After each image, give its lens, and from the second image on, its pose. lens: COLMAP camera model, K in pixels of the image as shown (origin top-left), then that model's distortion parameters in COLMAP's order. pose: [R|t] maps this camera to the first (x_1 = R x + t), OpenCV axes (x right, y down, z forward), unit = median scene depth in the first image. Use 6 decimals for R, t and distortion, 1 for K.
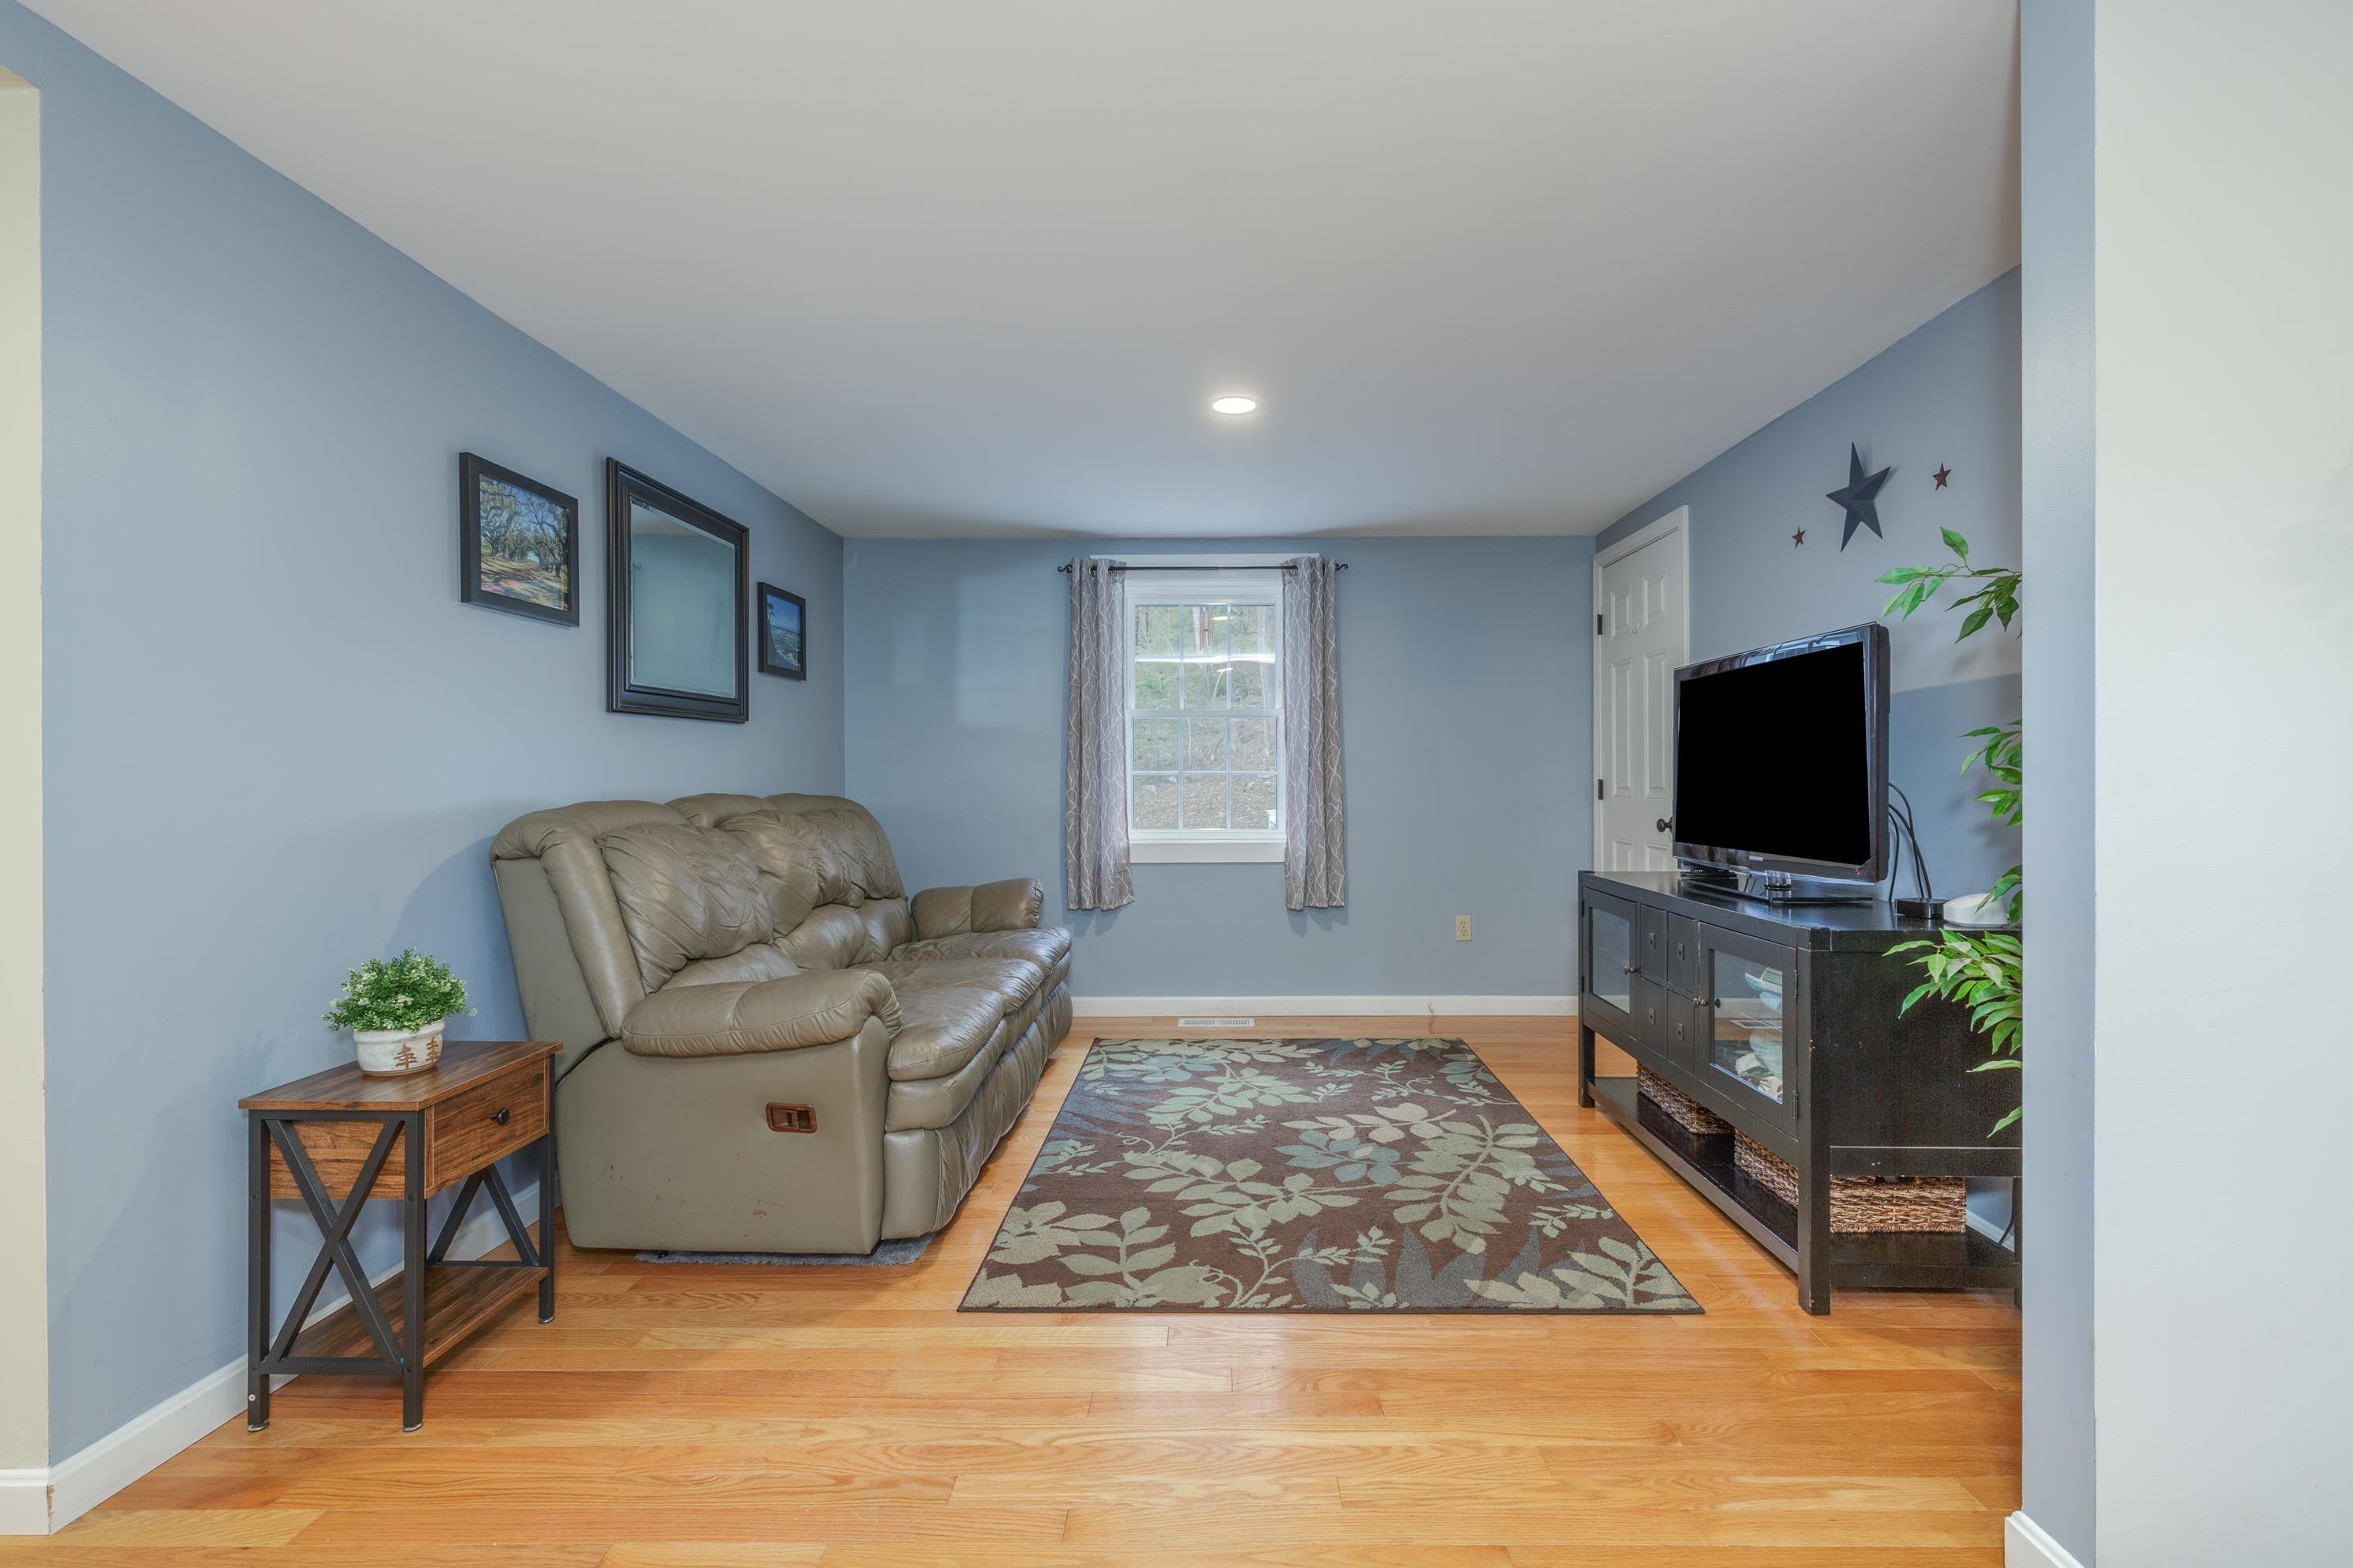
lens RADIAL K [[1060.4, 0, 1153.0], [0, 1060.4, 783.1], [0, 0, 1]] dist [0.010198, -0.002619]
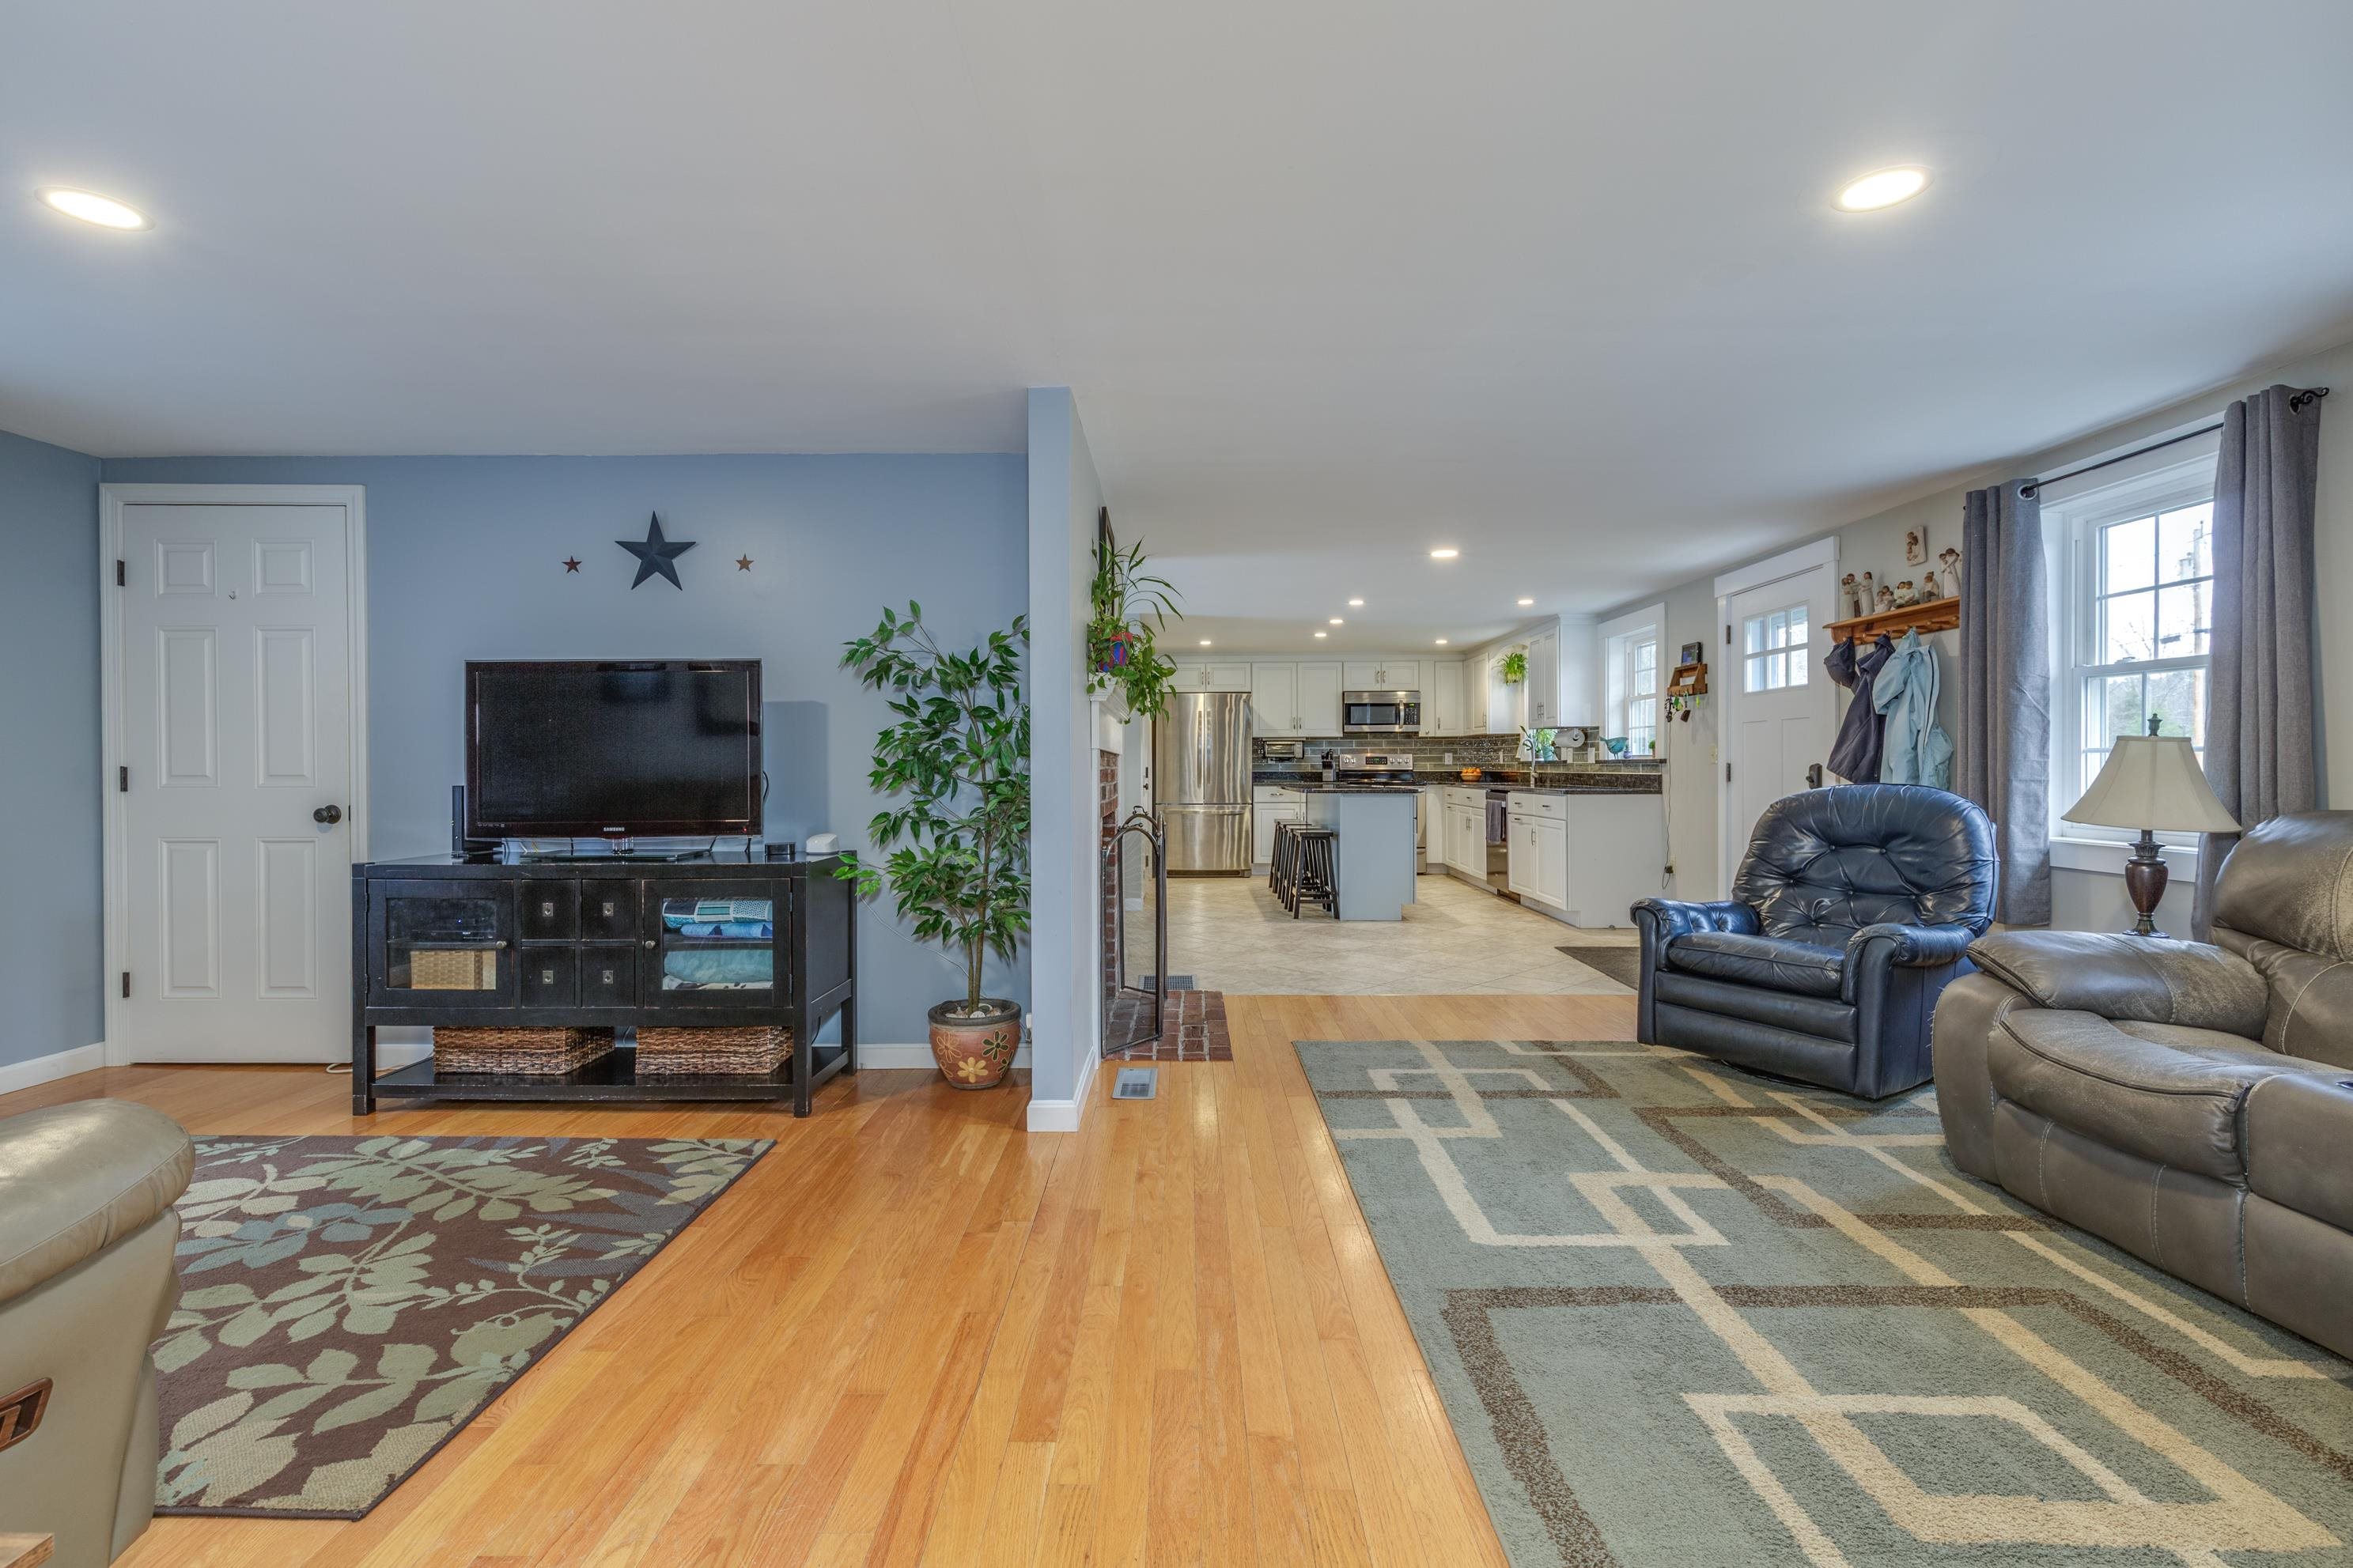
lens RADIAL K [[1060.4, 0, 1191.0], [0, 1060.4, 769.4], [0, 0, 1]] dist [0.010198, -0.002619]
pose [[-0.002204, -0.003123, 0.999993, -0.734990], [0.006402, 0.999975, 0.003137, 0.001507], [-0.999977, 0.006409, -0.002184, 0.369659]]
